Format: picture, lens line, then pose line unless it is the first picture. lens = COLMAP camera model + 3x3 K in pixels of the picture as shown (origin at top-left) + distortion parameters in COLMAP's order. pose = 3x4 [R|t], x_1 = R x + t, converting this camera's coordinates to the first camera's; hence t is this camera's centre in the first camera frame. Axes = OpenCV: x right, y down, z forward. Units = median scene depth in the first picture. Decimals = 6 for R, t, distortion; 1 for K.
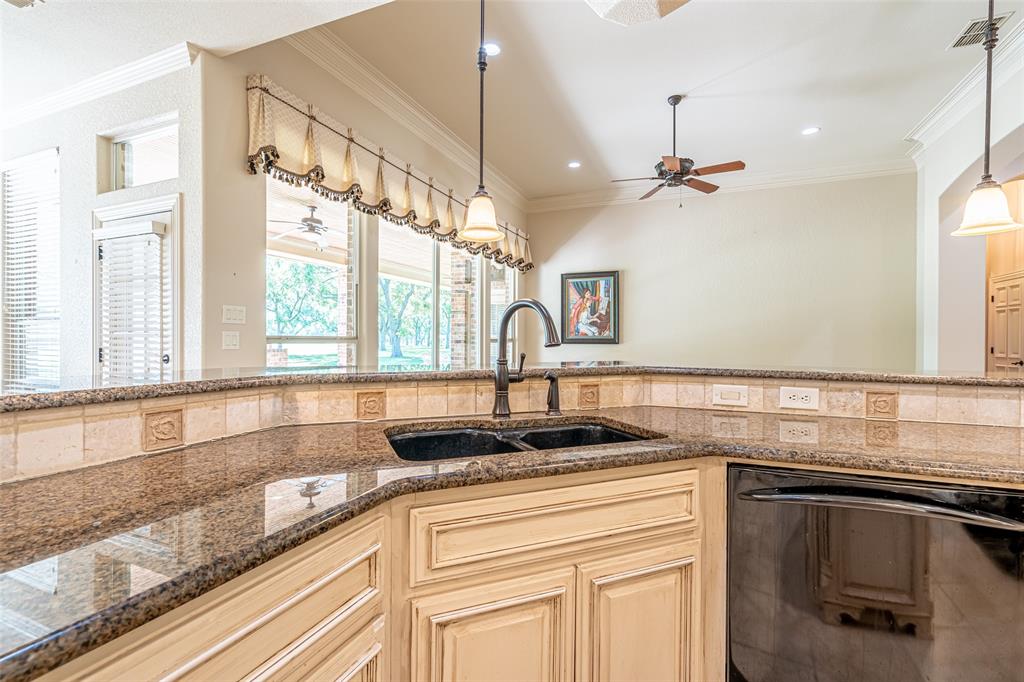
lens RADIAL K [[464.3, 0, 510.5], [0, 464.3, 342.5], [0, 0, 1]] dist [-0.008080, 0.003769]
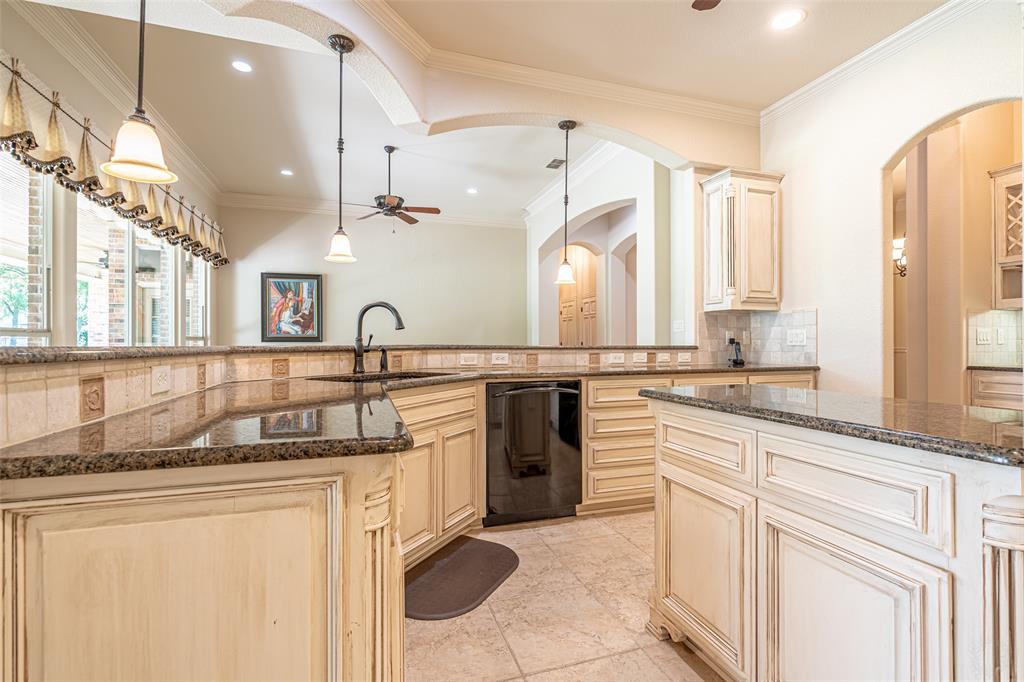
lens RADIAL K [[464.3, 0, 514.1], [0, 464.3, 340.5], [0, 0, 1]] dist [-0.008080, 0.003769]
pose [[0.757690, -0.001968, 0.652611, -0.221045], [0.009329, 0.999926, -0.007815, 0.020820], [-0.652548, 0.012009, 0.757653, -0.191634]]
